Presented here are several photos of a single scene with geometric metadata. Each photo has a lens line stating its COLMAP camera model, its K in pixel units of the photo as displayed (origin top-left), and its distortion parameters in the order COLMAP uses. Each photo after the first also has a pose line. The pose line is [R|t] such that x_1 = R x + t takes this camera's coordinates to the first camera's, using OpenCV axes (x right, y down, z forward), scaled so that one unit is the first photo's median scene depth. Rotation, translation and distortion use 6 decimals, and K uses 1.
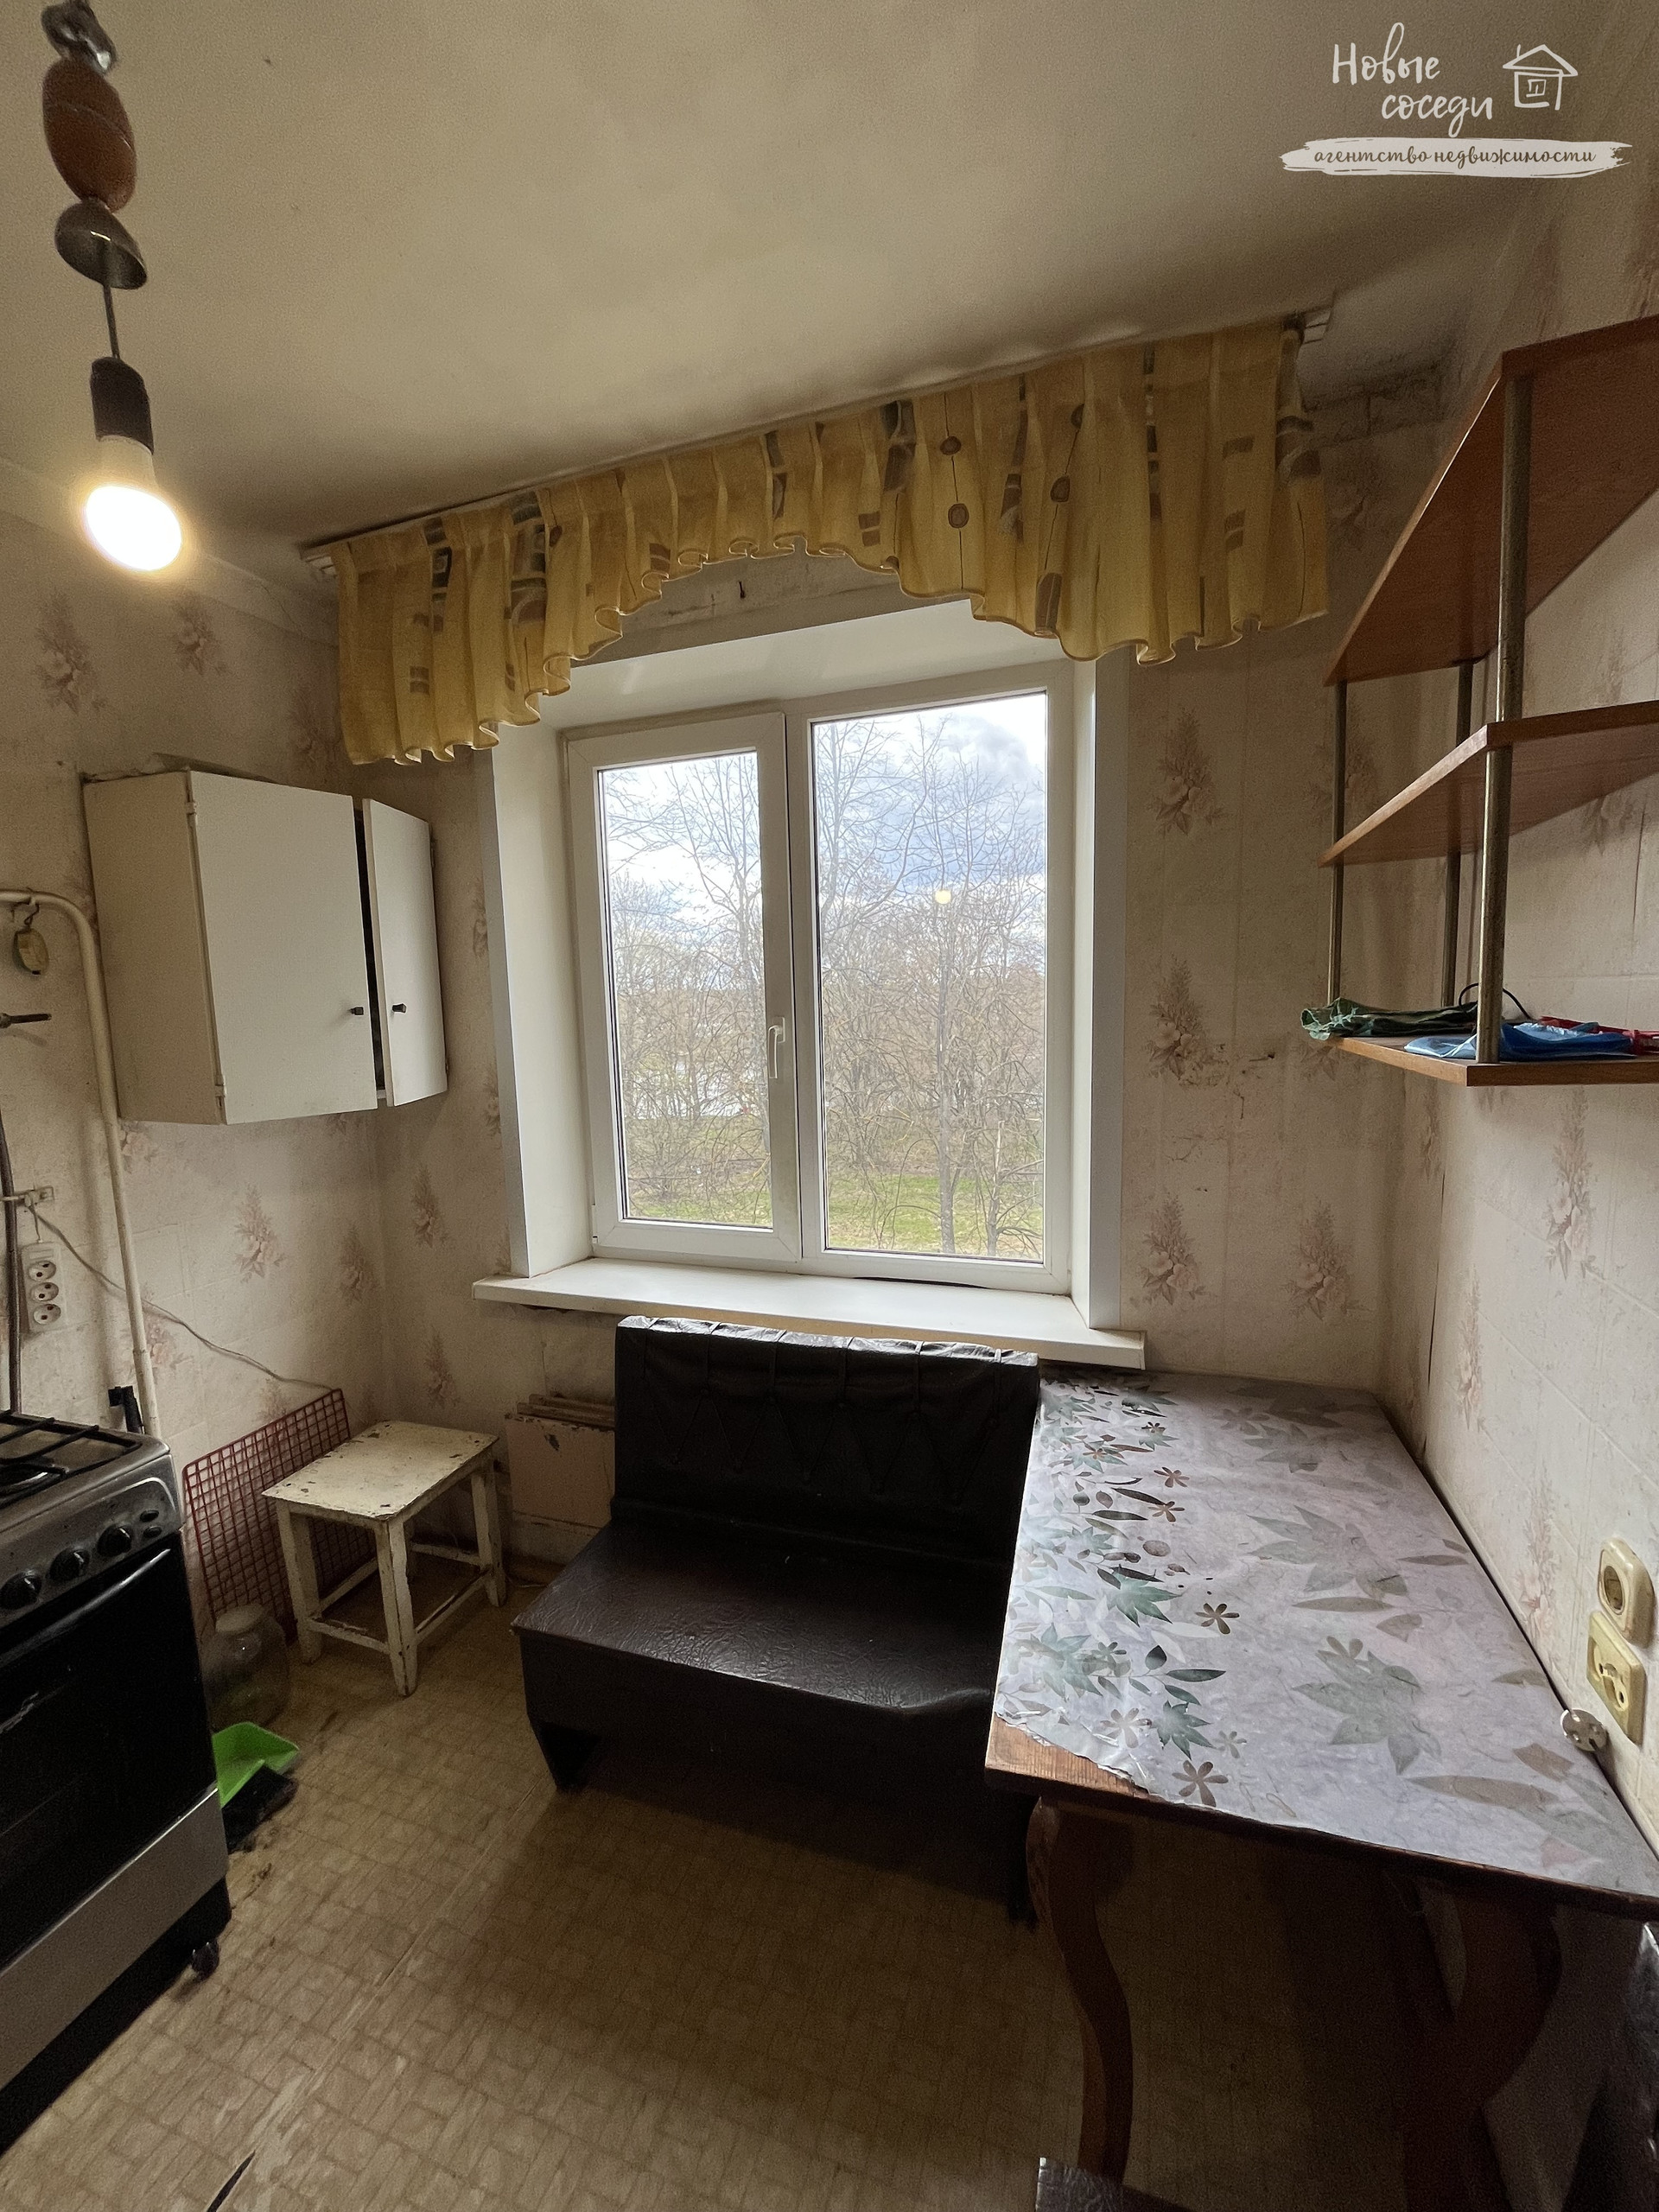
lens RADIAL K [[890.1, 0, 835.4], [0, 890.1, 1111.7], [0, 0, 1]] dist [-0.003450, 0.000057]
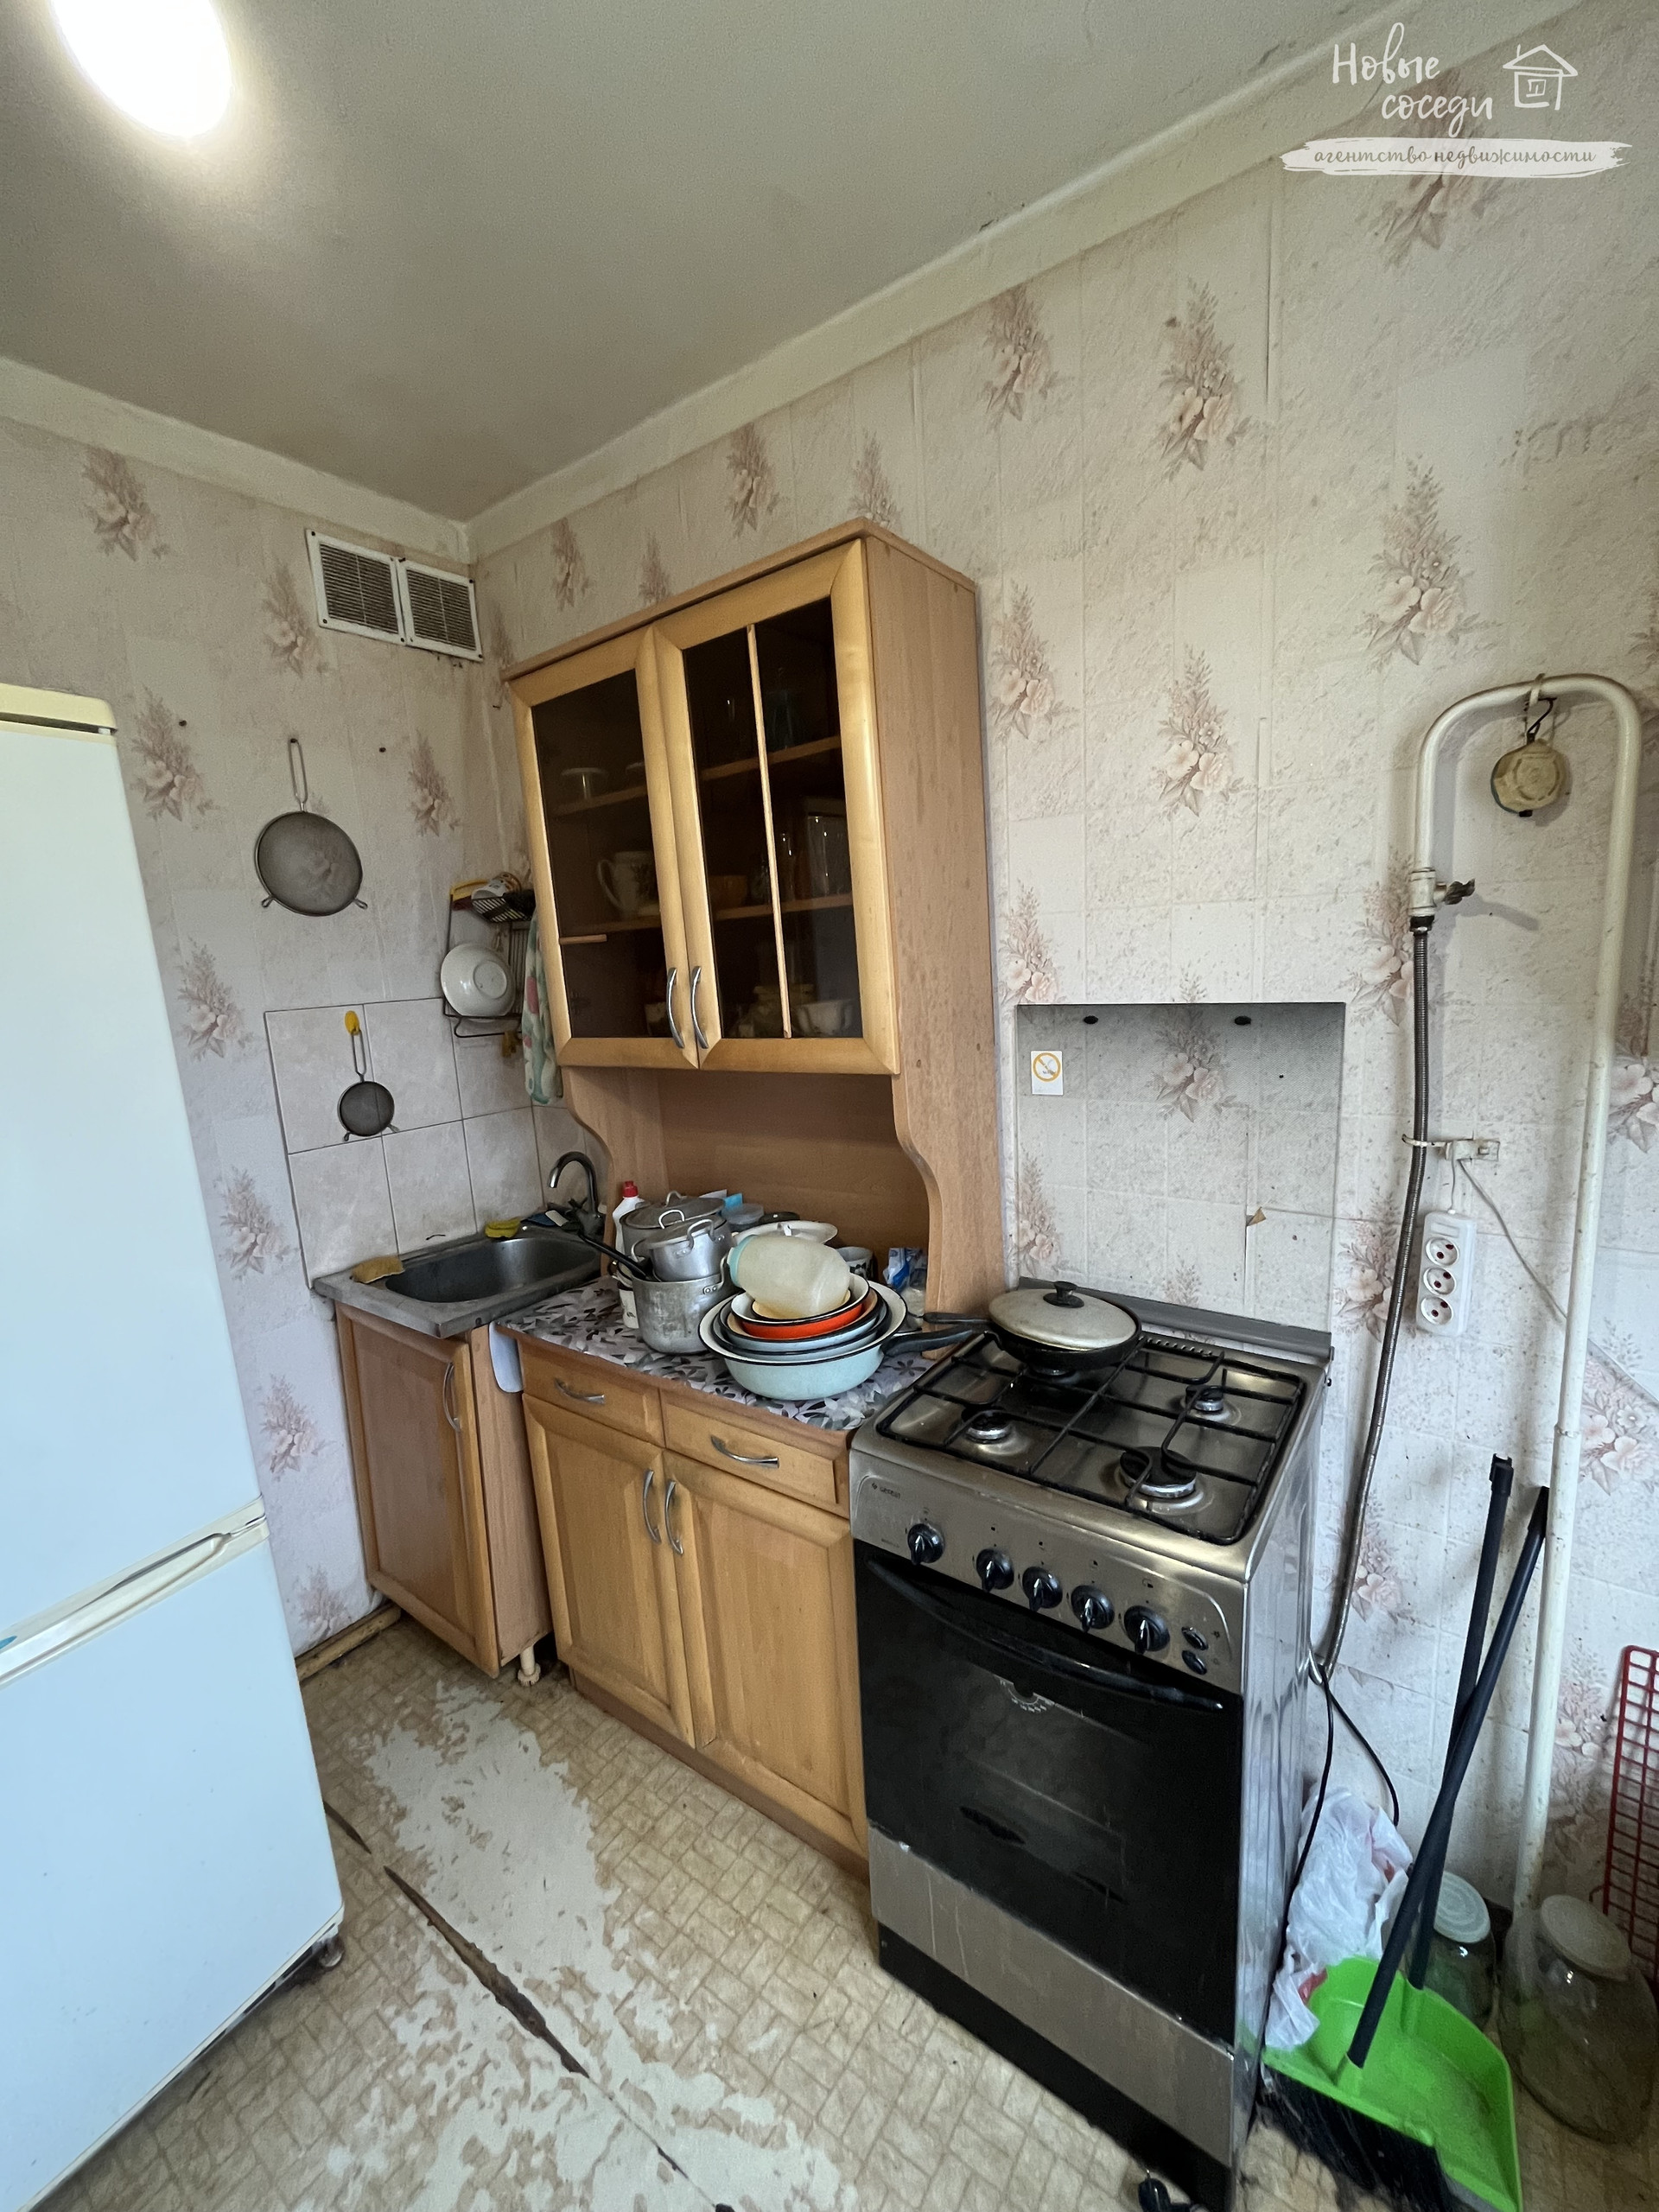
lens RADIAL K [[890.1, 0, 834.0], [0, 890.1, 1104.6], [0, 0, 1]] dist [-0.003450, 0.000057]
pose [[-0.284231, 0.205692, -0.936431, -0.111055], [-0.058054, 0.971231, 0.230956, -0.068993], [0.956997, 0.120008, -0.264113, 0.689778]]
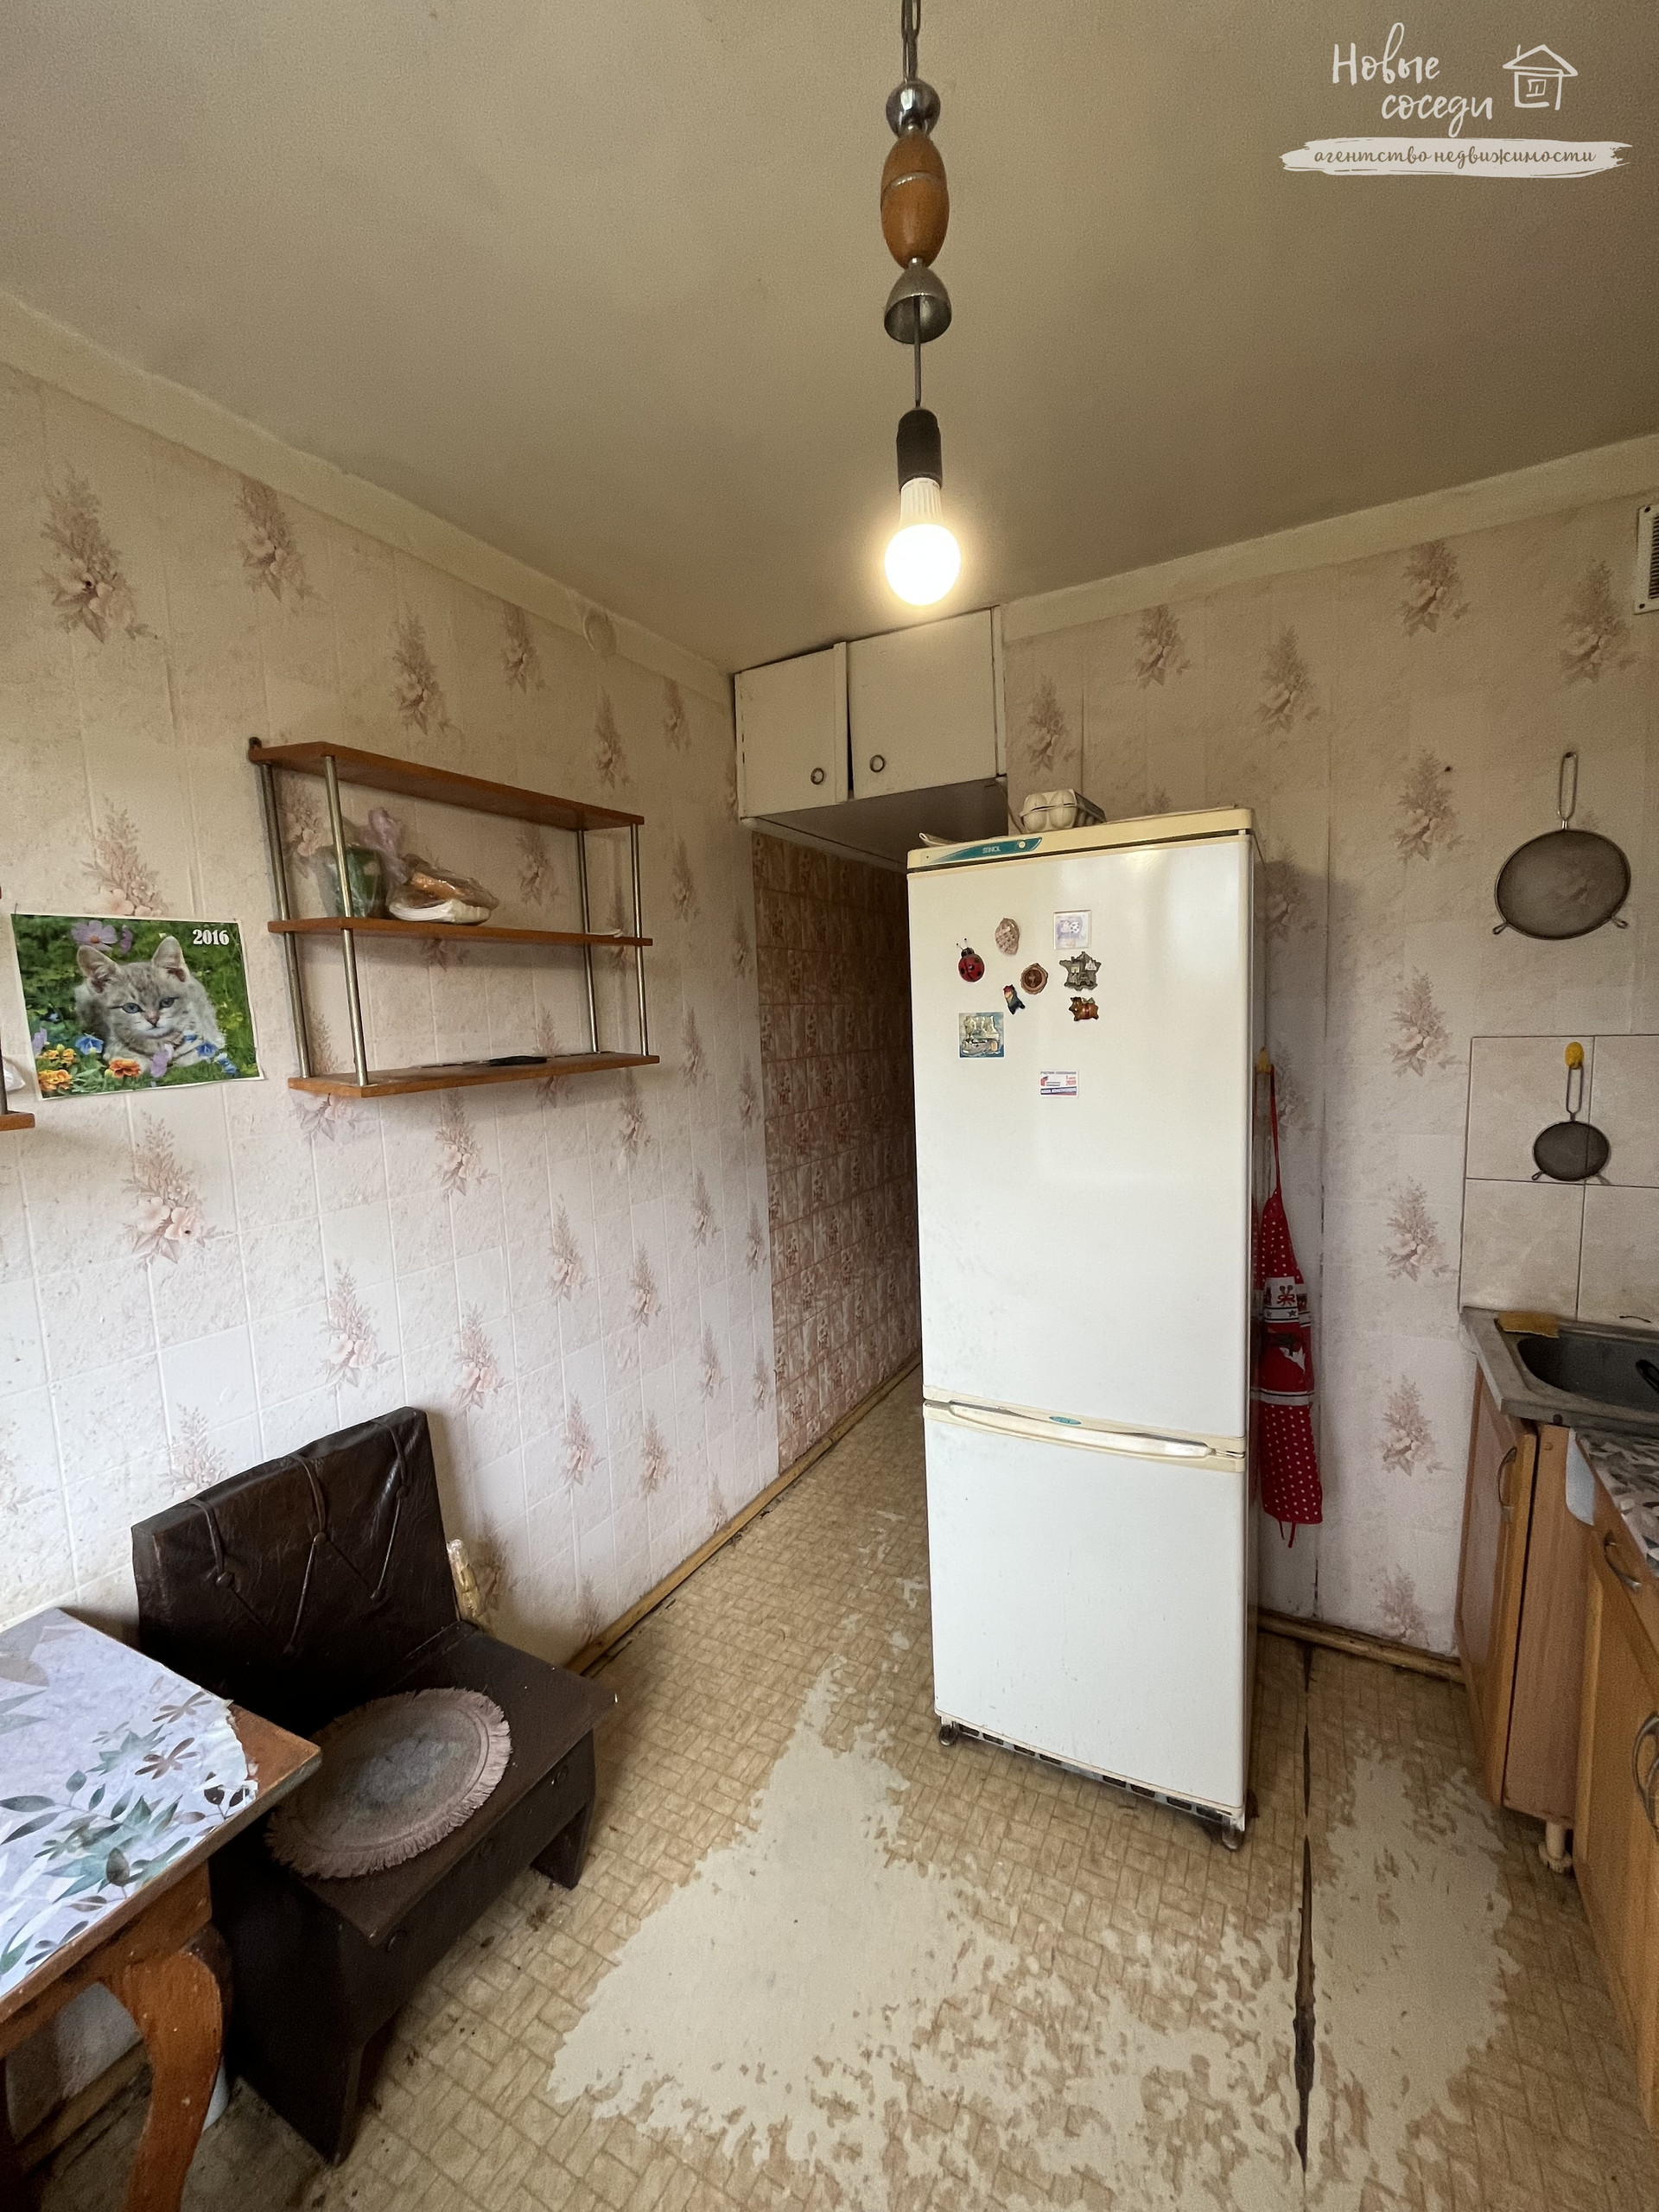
lens RADIAL K [[890.1, 0, 844.9], [0, 890.1, 1104.8], [0, 0, 1]] dist [-0.003450, 0.000057]
pose [[-0.985767, 0.043351, 0.162432, -0.357161], [0.080643, 0.969700, 0.230605, -0.123907], [-0.147514, 0.240422, -0.959394, 0.919152]]
